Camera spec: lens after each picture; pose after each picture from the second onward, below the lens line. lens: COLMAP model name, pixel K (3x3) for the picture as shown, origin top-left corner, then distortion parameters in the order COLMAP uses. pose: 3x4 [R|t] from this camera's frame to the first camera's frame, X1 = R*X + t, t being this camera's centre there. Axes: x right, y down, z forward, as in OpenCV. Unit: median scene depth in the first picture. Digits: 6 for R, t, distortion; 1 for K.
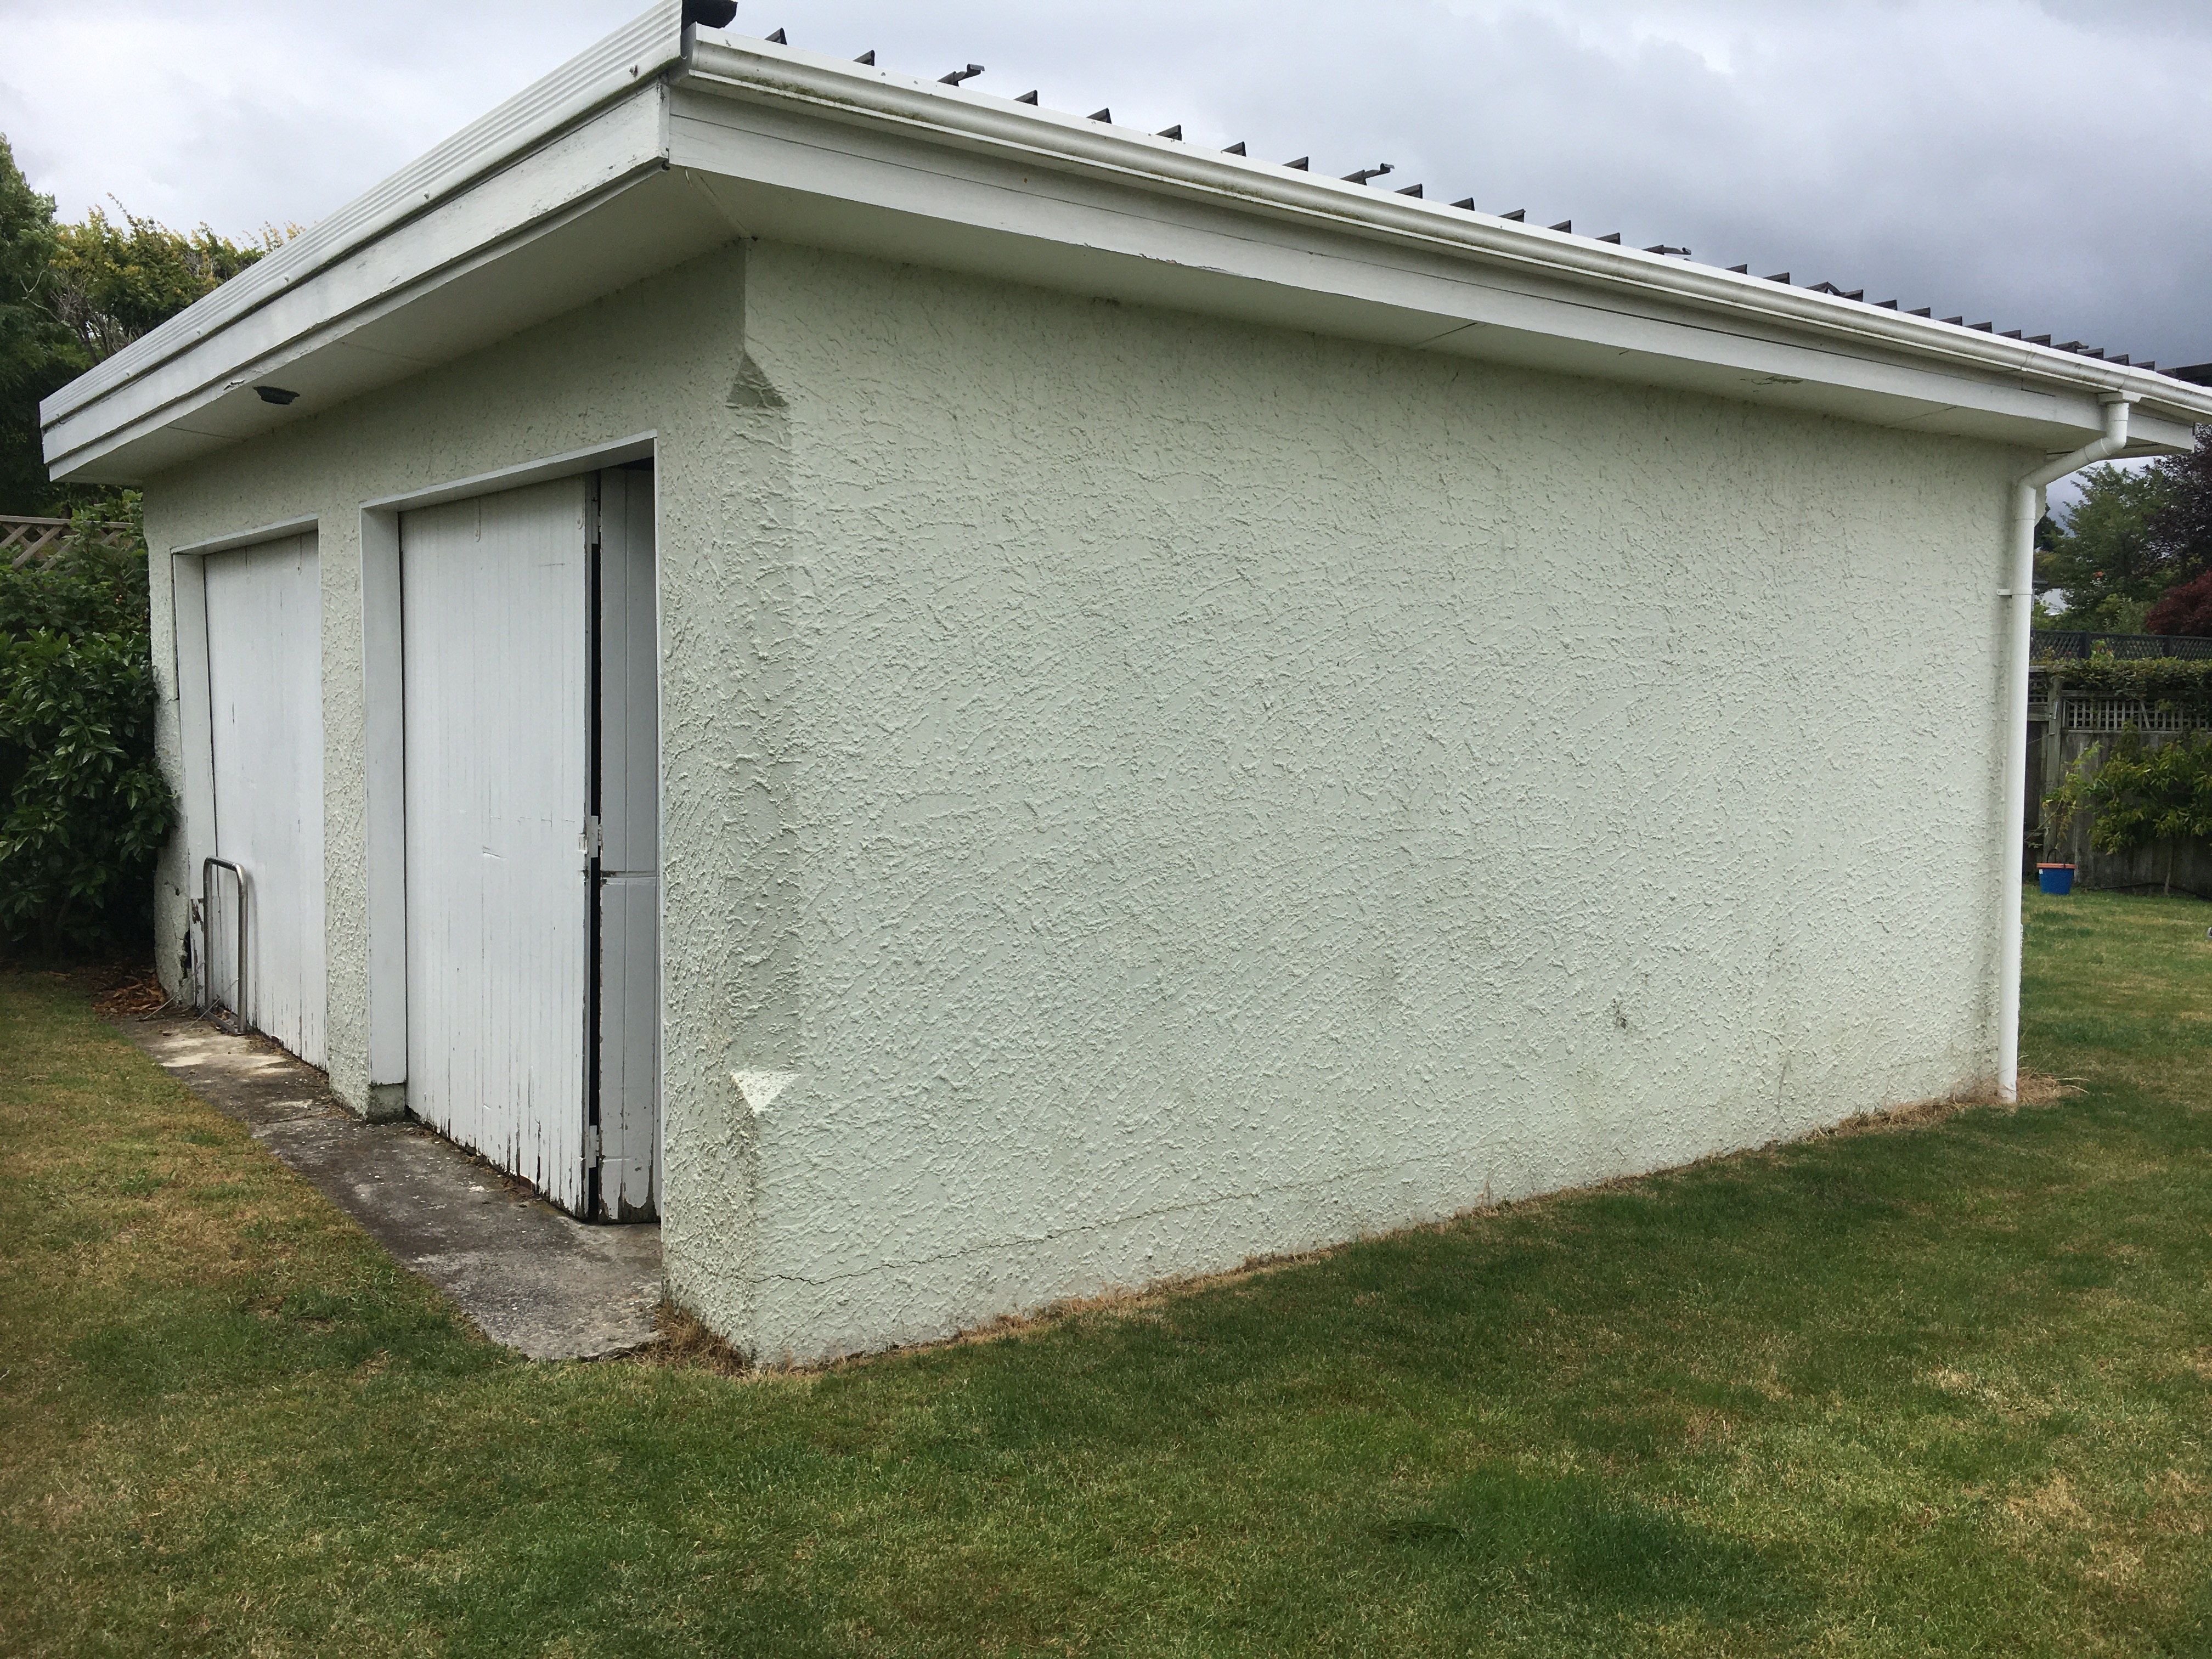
lens RADIAL K [[1882.1, 0, 1102.1], [0, 1882.1, 830.9], [0, 0, 1]] dist [0.075490, -0.090752]
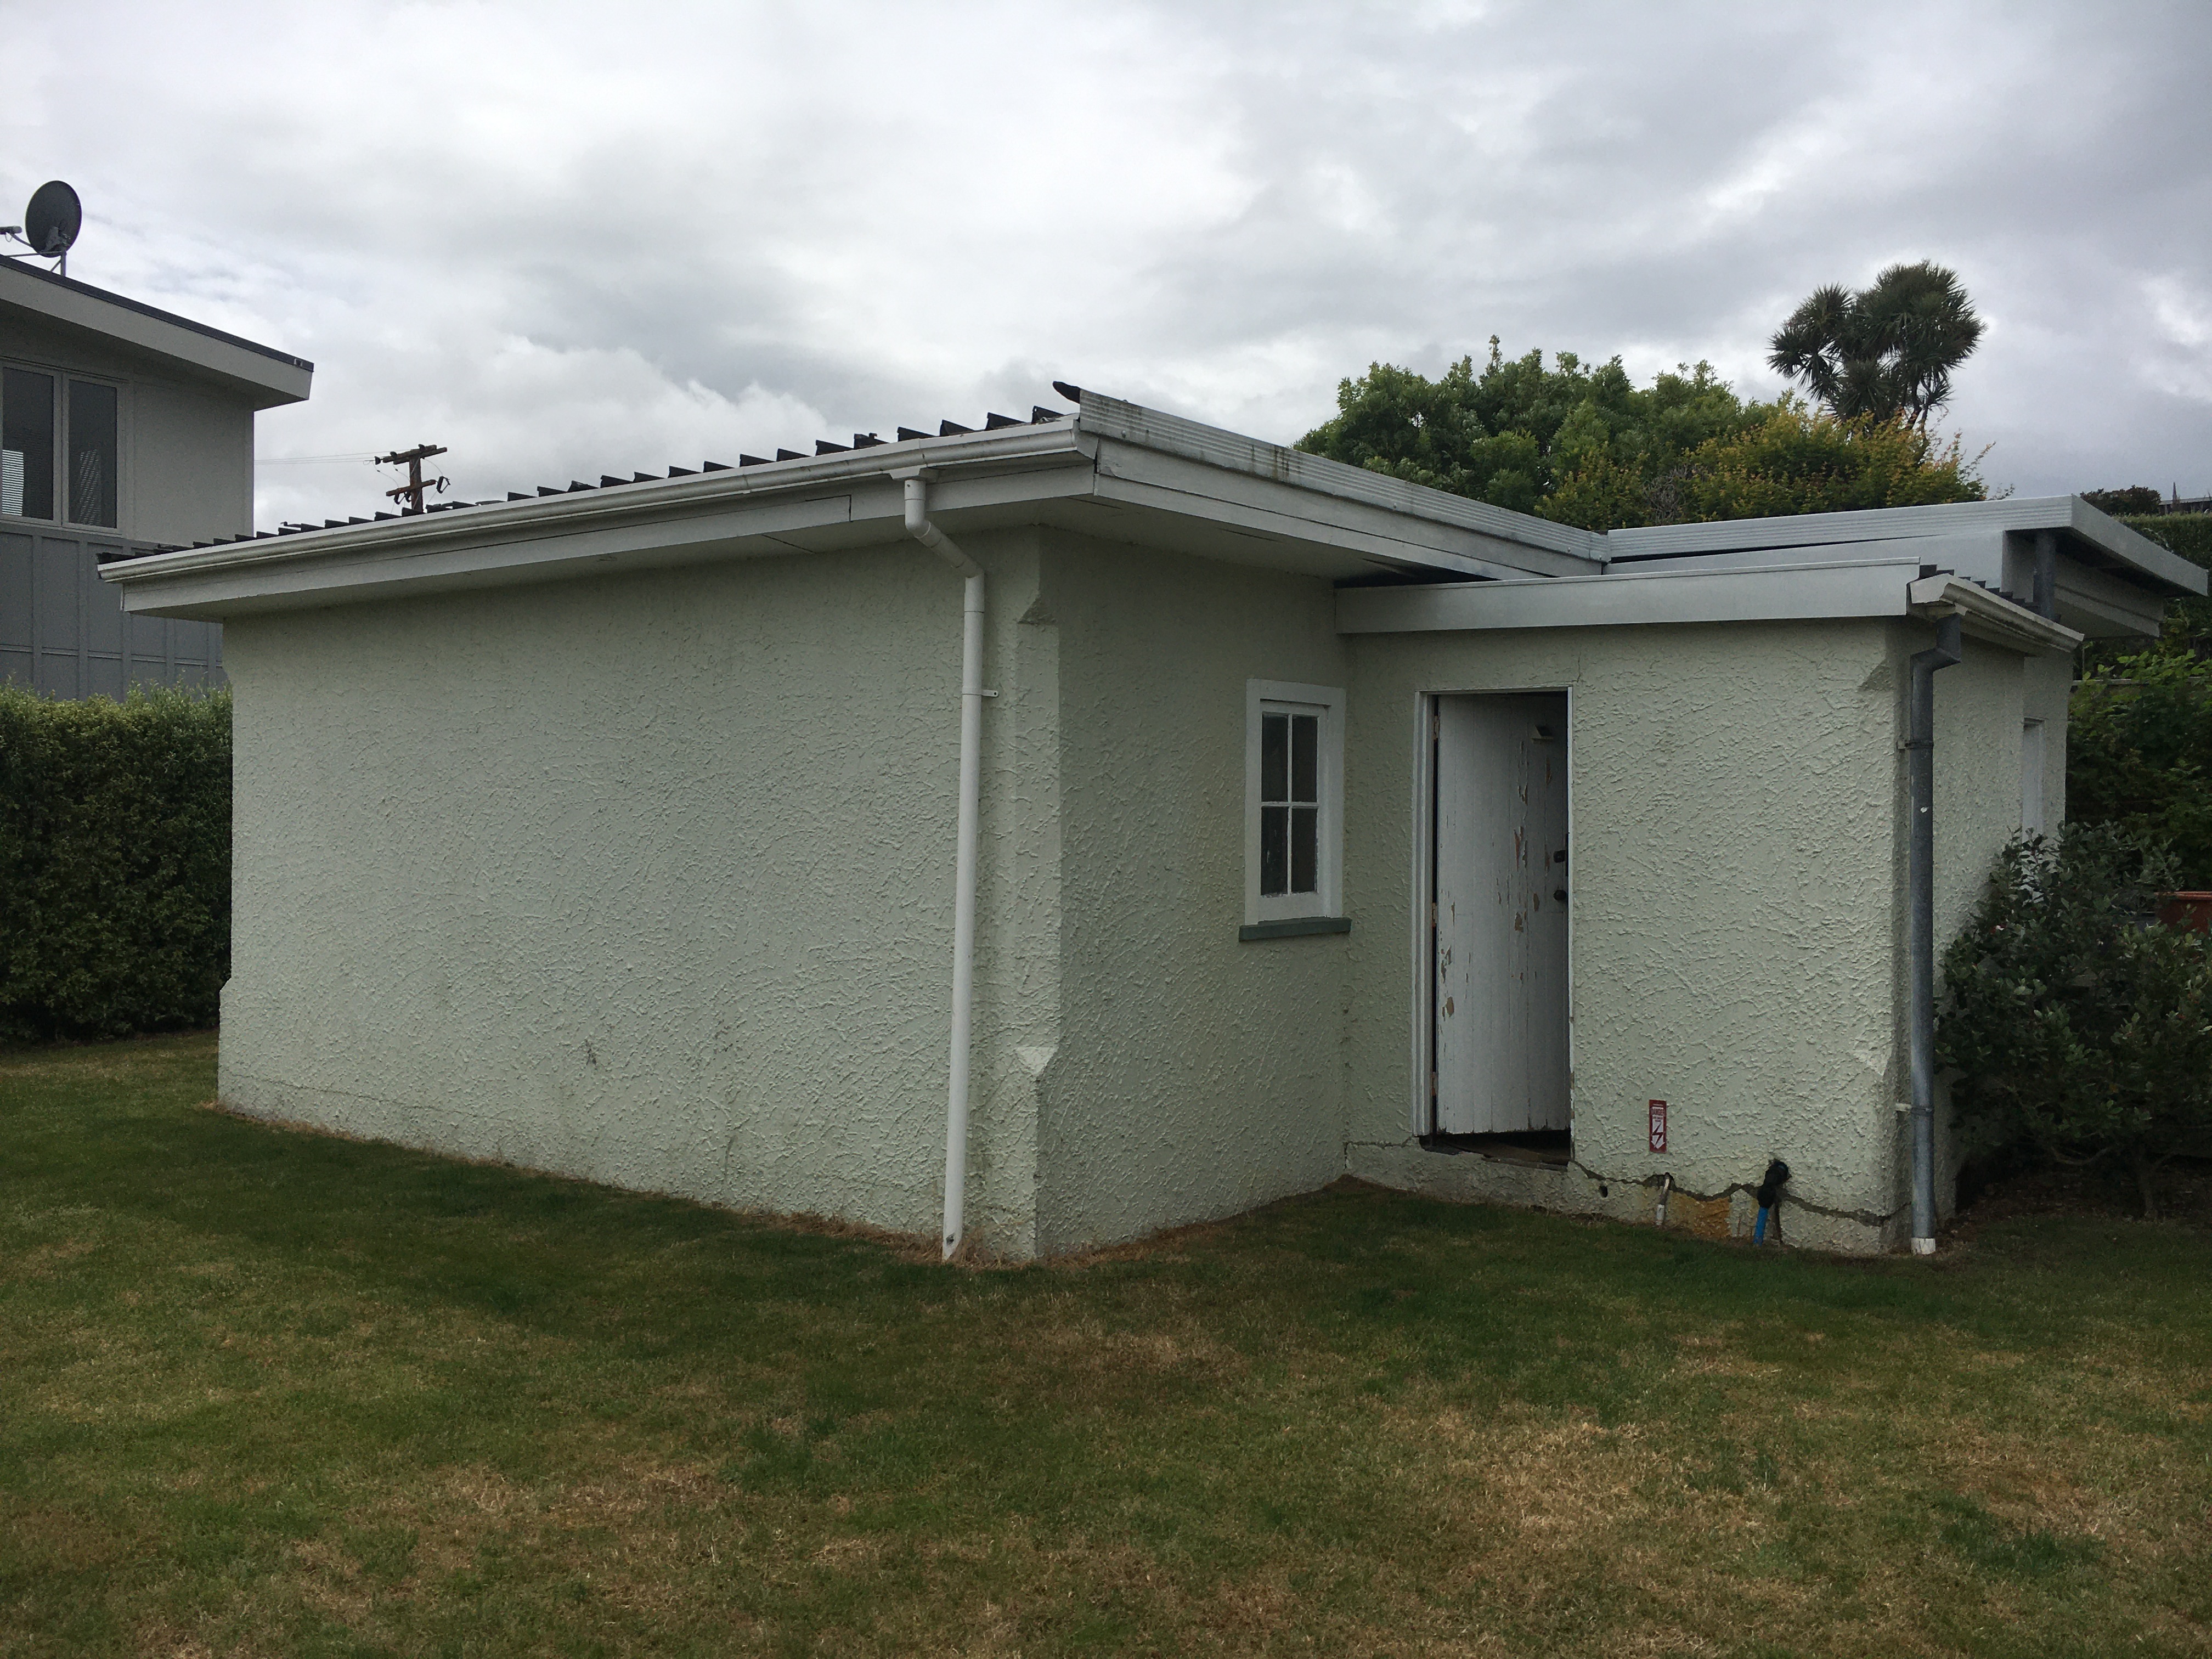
lens RADIAL K [[1882.1, 0, 1105.7], [0, 1882.1, 818.5], [0, 0, 1]] dist [0.075490, -0.090752]
pose [[0.256732, -0.006566, -0.966460, 1.910360], [-0.074378, 0.996877, -0.026531, -0.064772], [0.963616, 0.078695, 0.255442, 1.171905]]
